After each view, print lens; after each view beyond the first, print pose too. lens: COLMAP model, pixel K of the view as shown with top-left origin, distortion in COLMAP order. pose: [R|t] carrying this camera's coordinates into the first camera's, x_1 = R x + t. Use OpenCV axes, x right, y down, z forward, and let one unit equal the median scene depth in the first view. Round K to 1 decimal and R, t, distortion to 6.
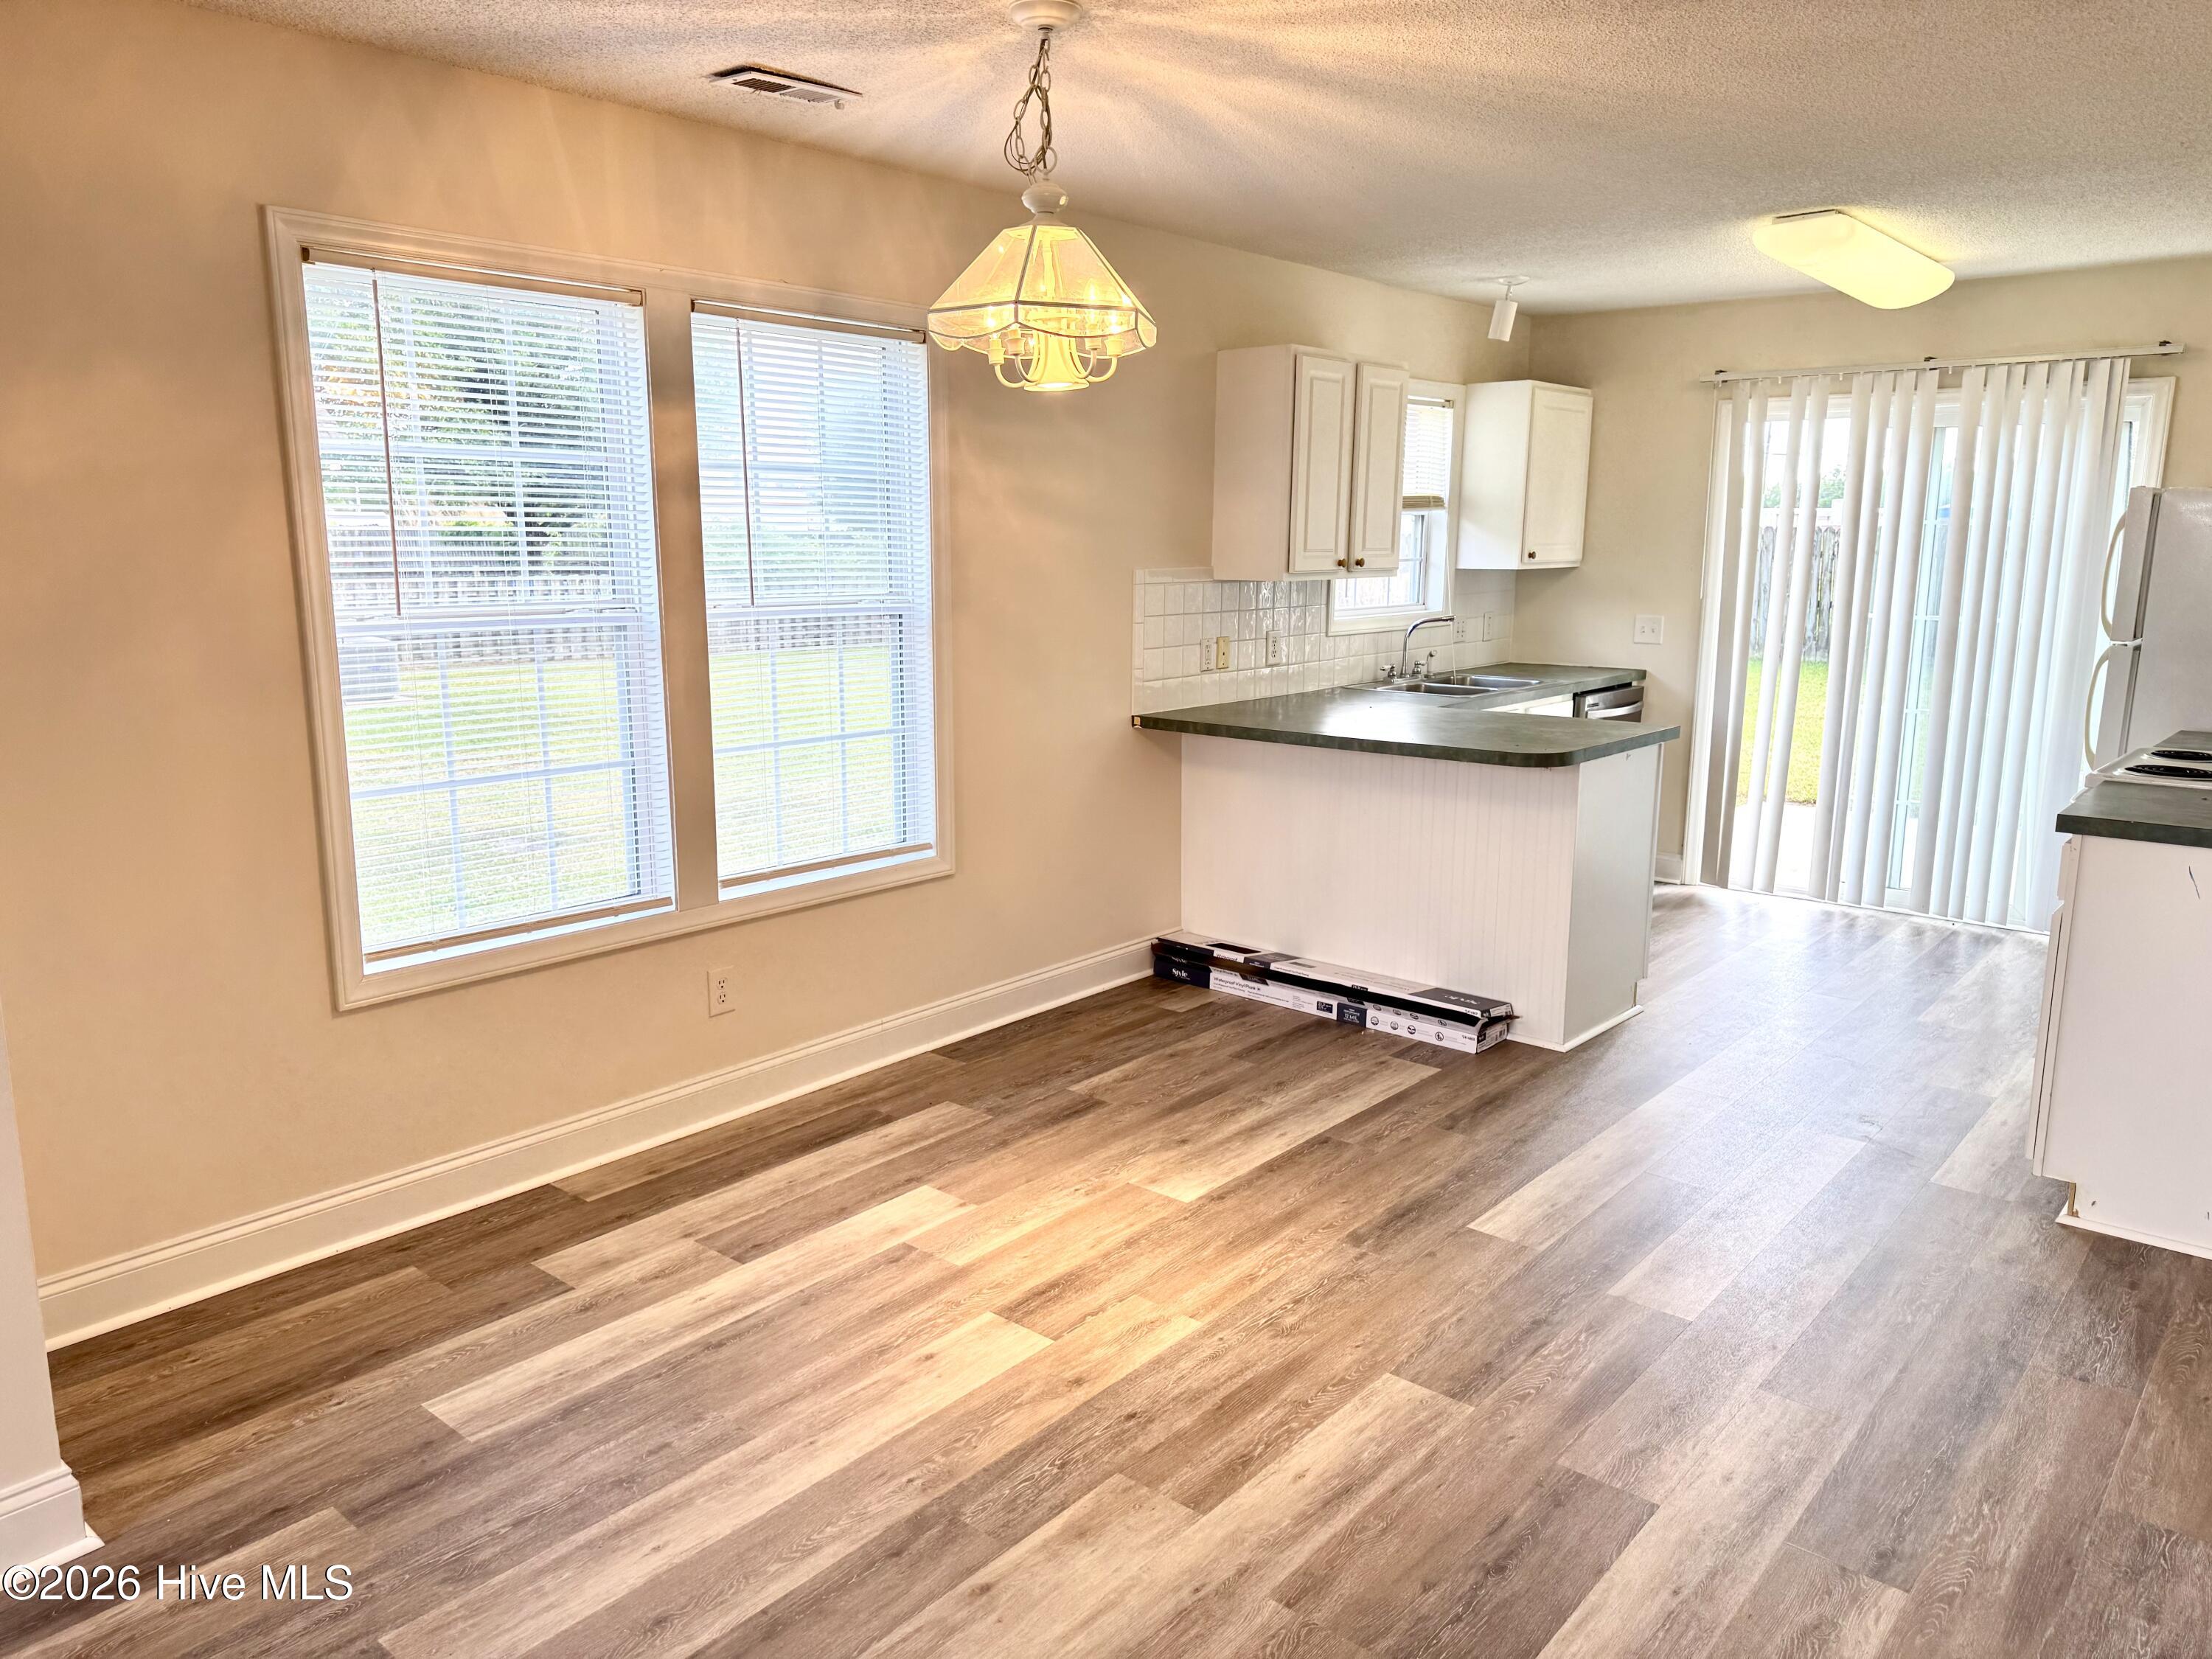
lens RADIAL K [[1564.2, 0, 1077.6], [0, 1564.2, 850.8], [0, 0, 1]] dist [0.066568, -0.087745]
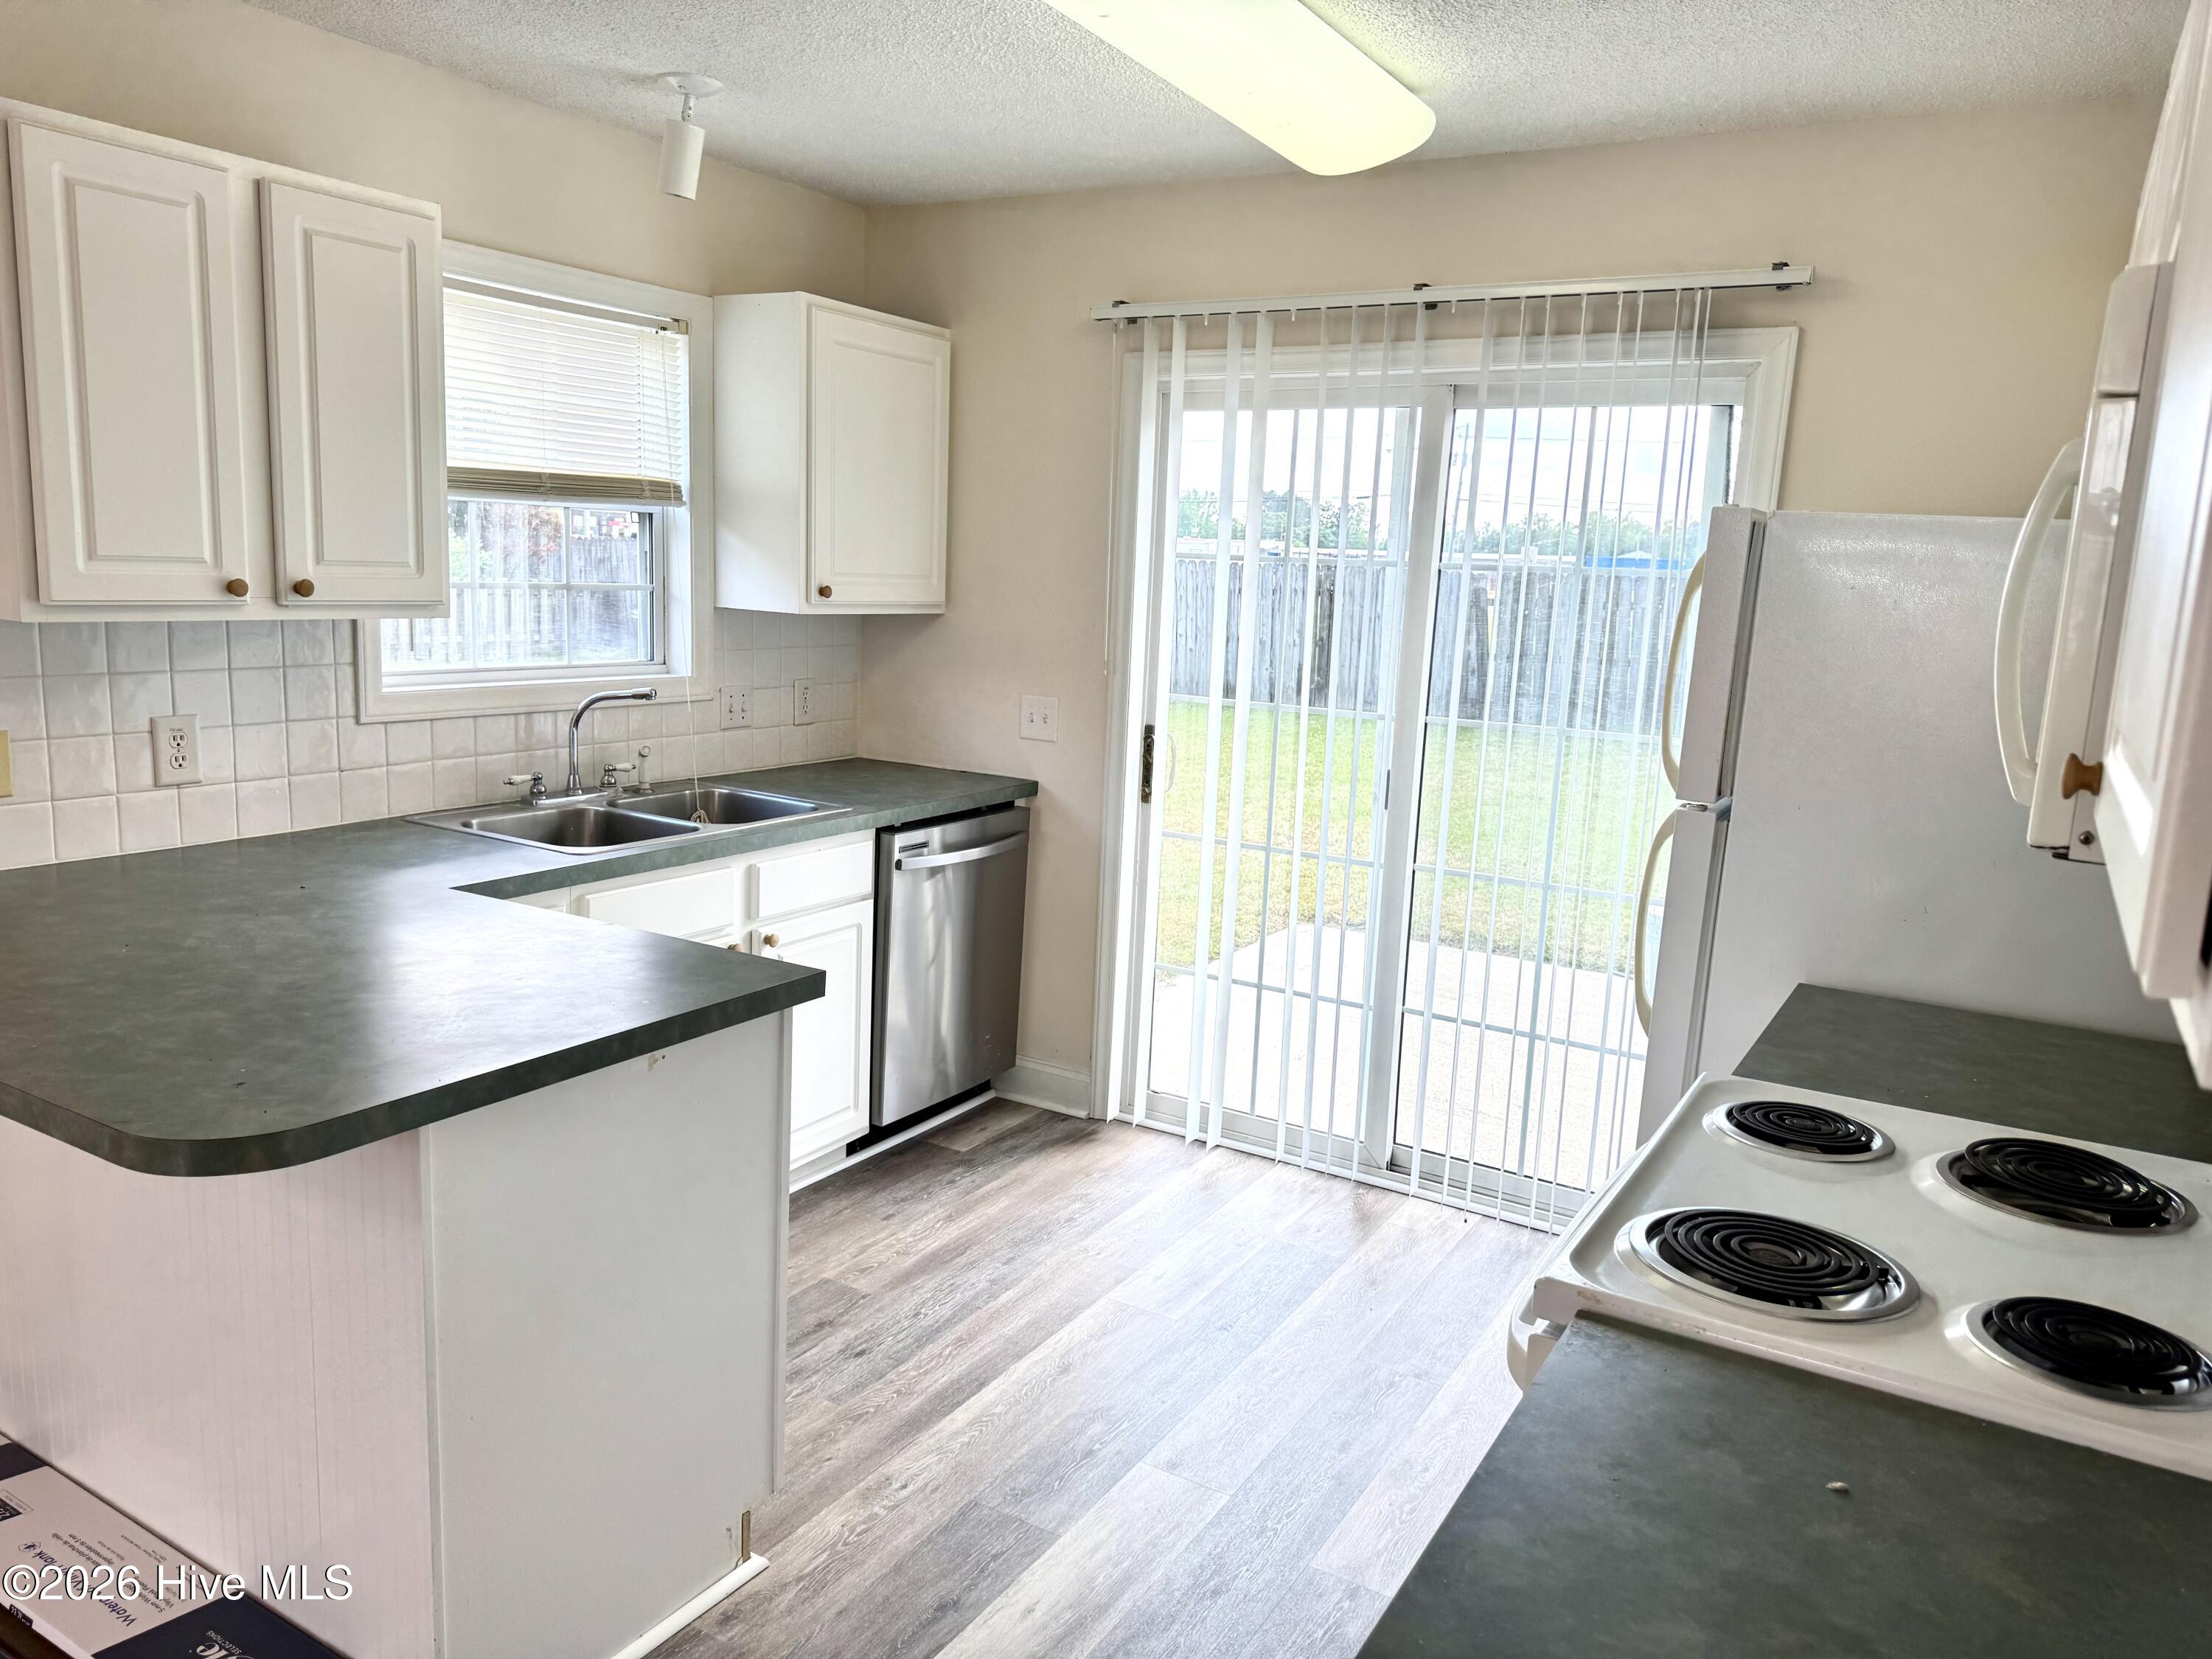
lens RADIAL K [[1564.2, 0, 1095.7], [0, 1564.2, 827.9], [0, 0, 1]] dist [0.066568, -0.087745]
pose [[0.983817, 0.012162, 0.178761, 0.455696], [-0.007539, 0.999620, -0.026518, -0.133001], [-0.179016, 0.024741, 0.983535, 0.641633]]
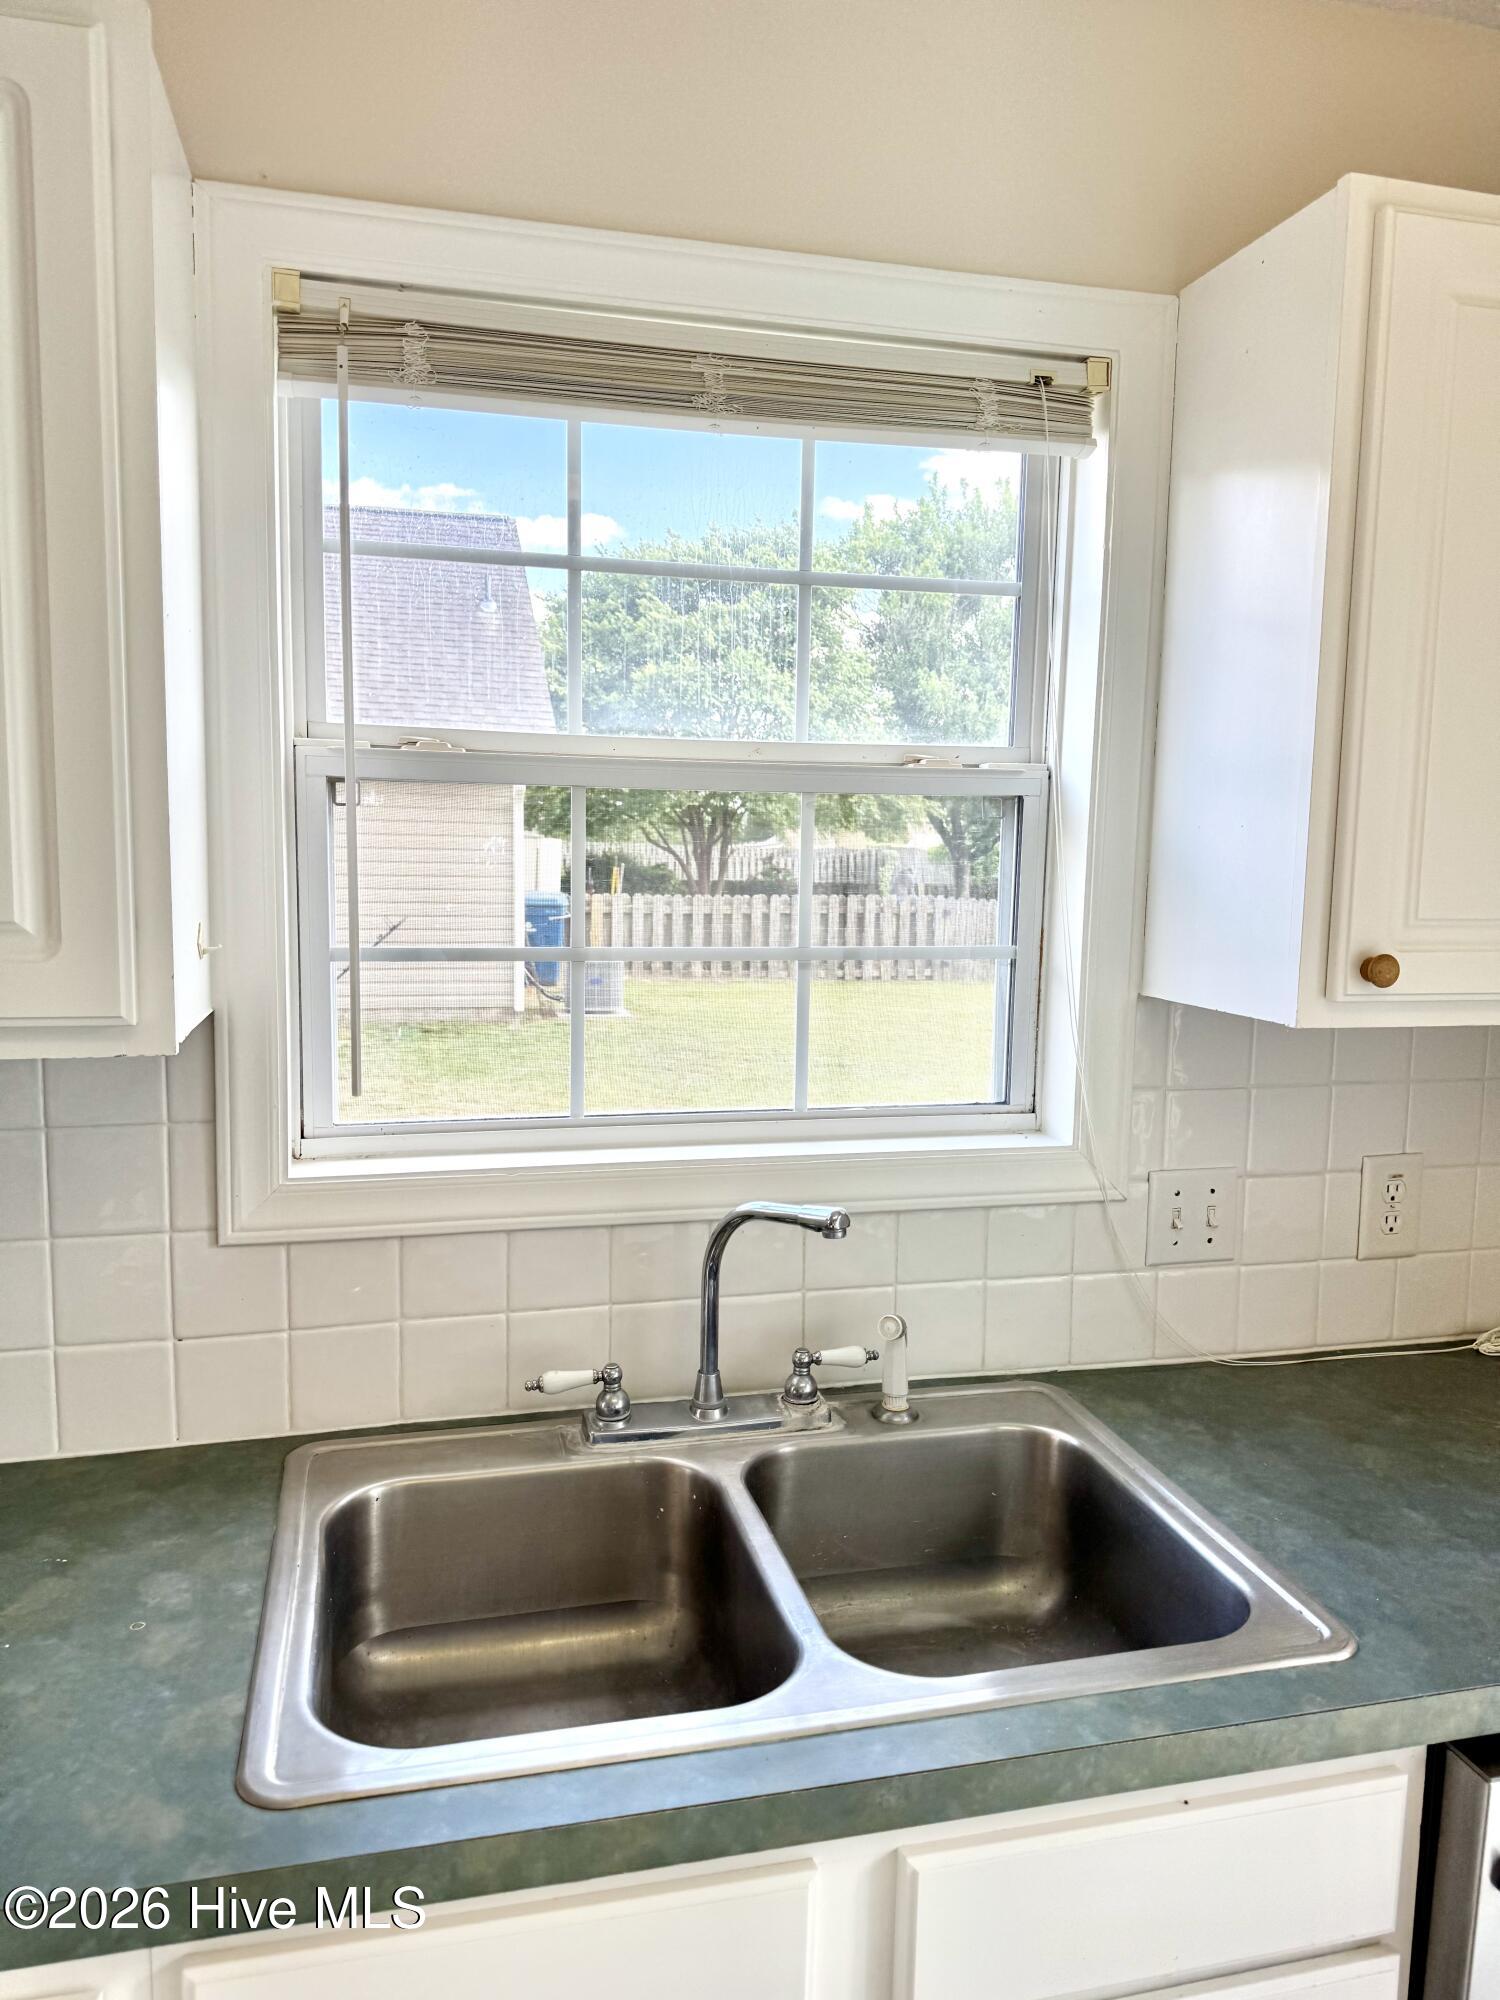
lens RADIAL K [[1414.3, 0, 740.2], [0, 1414.3, 1003.0], [0, 0, 1]] dist [0.066568, -0.087745]
pose [[0.819404, 0.074043, -0.568415, 0.527325], [-0.127921, 0.990235, -0.055415, -0.256781], [0.558761, 0.118119, 0.820874, 1.261705]]
